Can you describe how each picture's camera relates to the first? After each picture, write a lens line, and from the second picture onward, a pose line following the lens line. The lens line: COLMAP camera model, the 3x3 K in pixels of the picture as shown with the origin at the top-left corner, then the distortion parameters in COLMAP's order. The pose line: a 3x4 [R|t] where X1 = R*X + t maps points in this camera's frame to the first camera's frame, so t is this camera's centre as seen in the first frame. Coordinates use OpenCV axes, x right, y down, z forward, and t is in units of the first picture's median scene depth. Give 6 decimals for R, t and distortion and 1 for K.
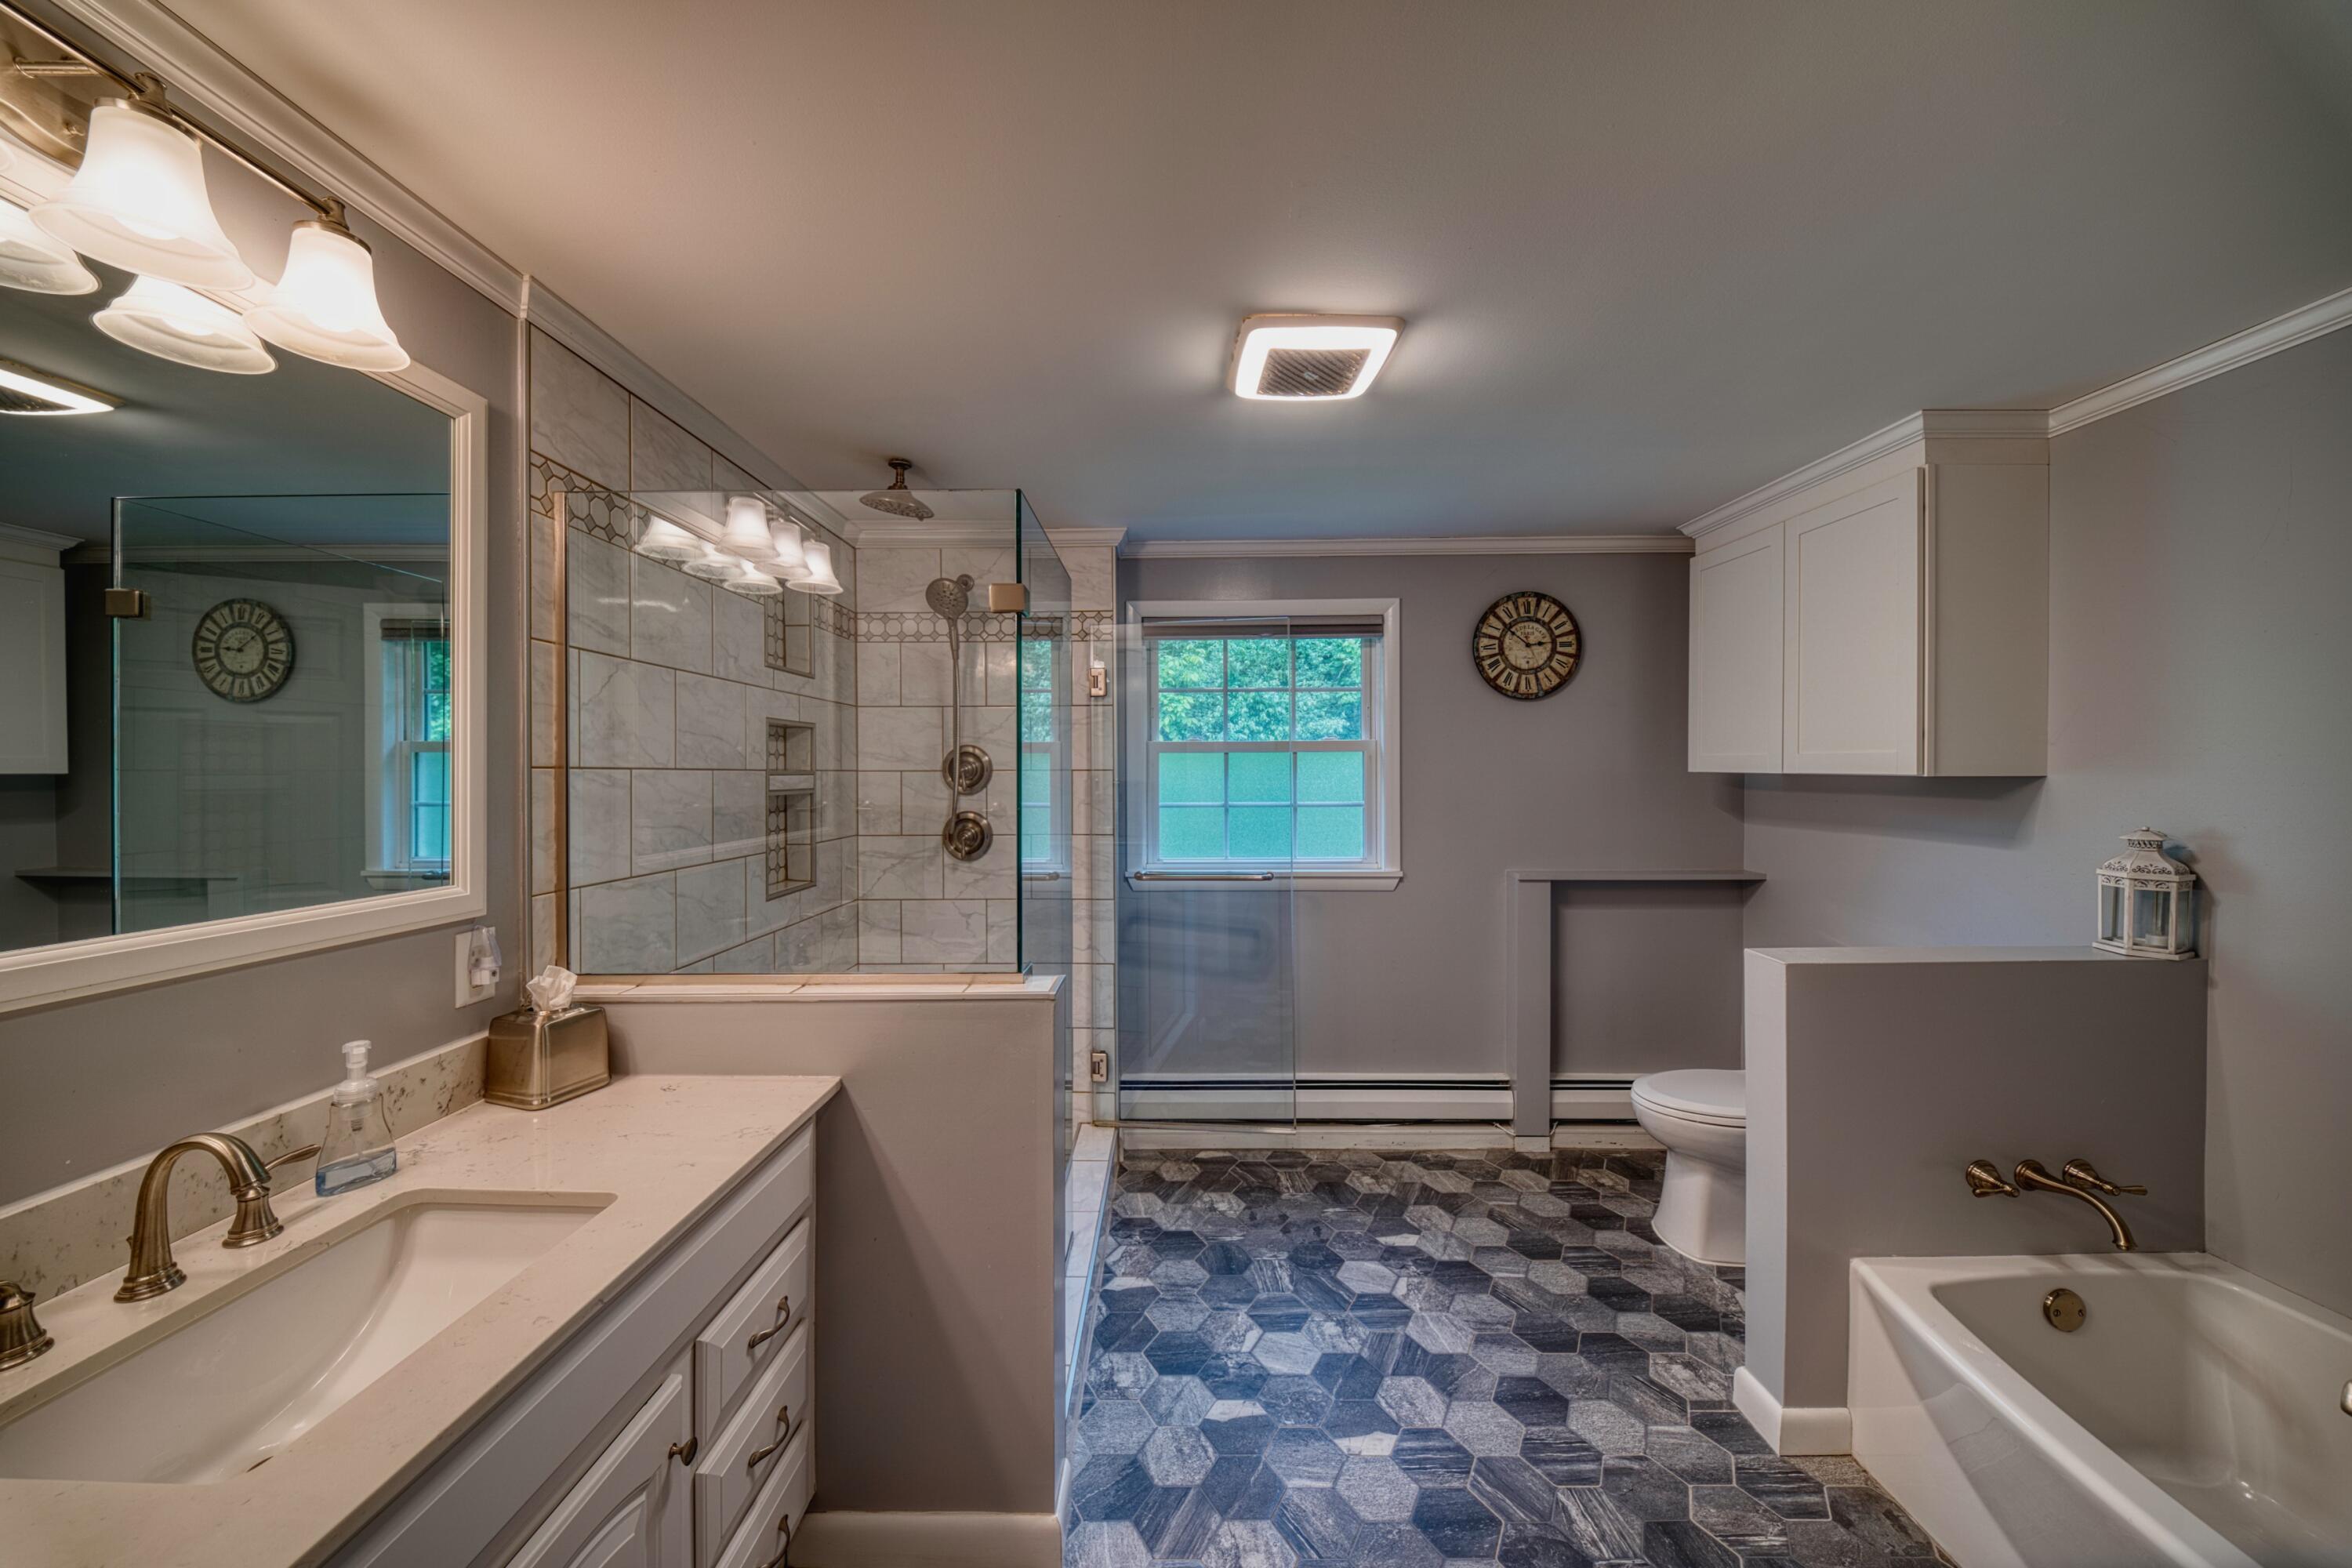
lens RADIAL K [[835.7, 0, 1175.2], [0, 835.7, 773.8], [0, 0, 1]] dist [-0.005656, -0.001380]
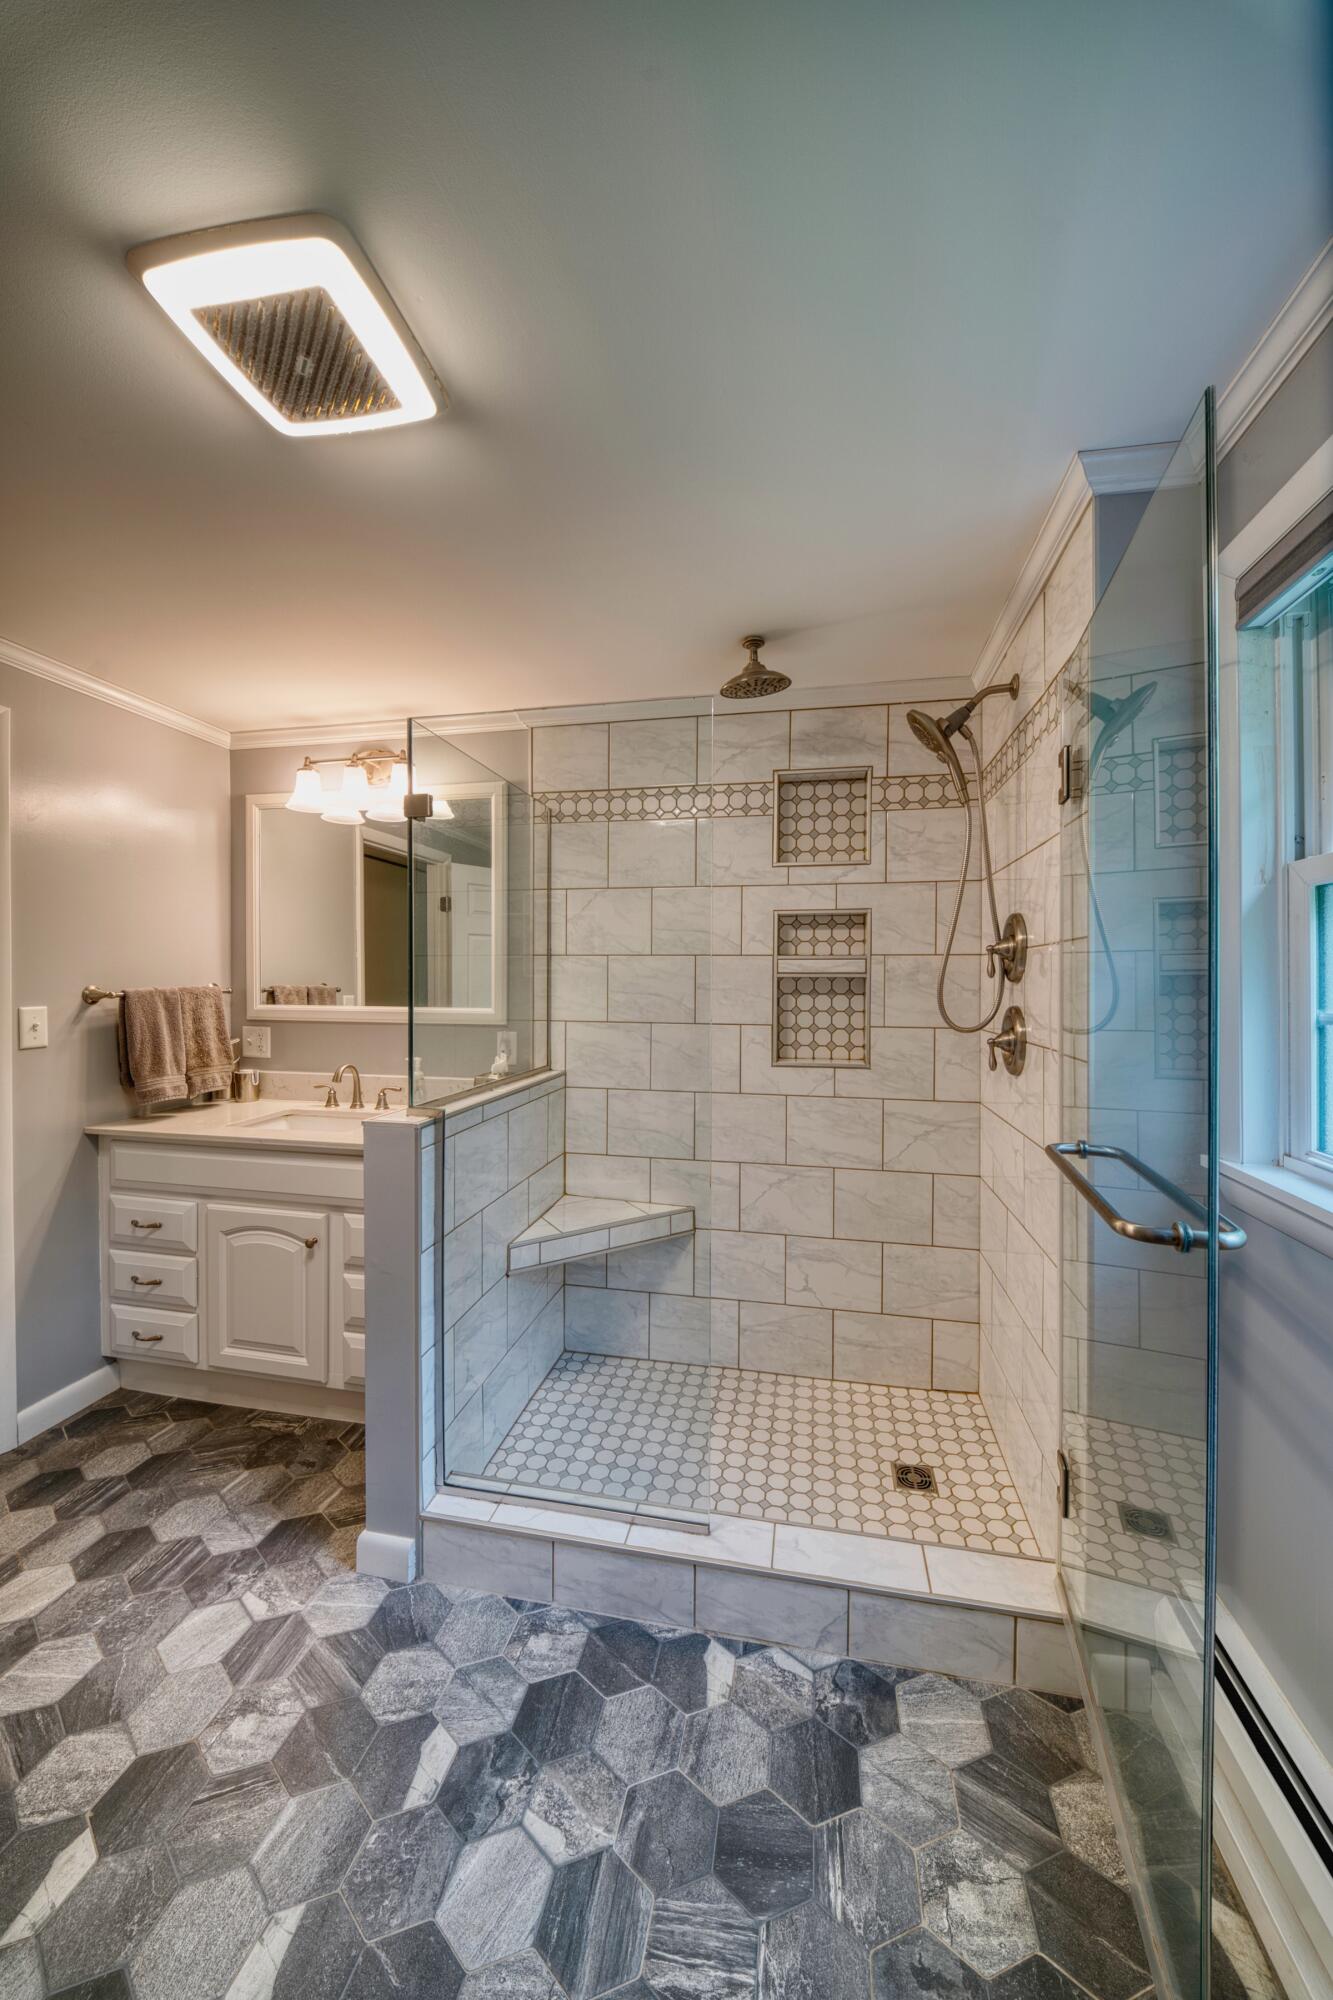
lens RADIAL K [[710.6, 0, 666.2], [0, 710.6, 984.7], [0, 0, 1]] dist [-0.005656, -0.001380]
pose [[-0.195831, 0.001938, -0.980636, 0.621185], [-0.012264, 0.999915, 0.004425, 0.040324], [0.980561, 0.012893, -0.195791, 1.249412]]
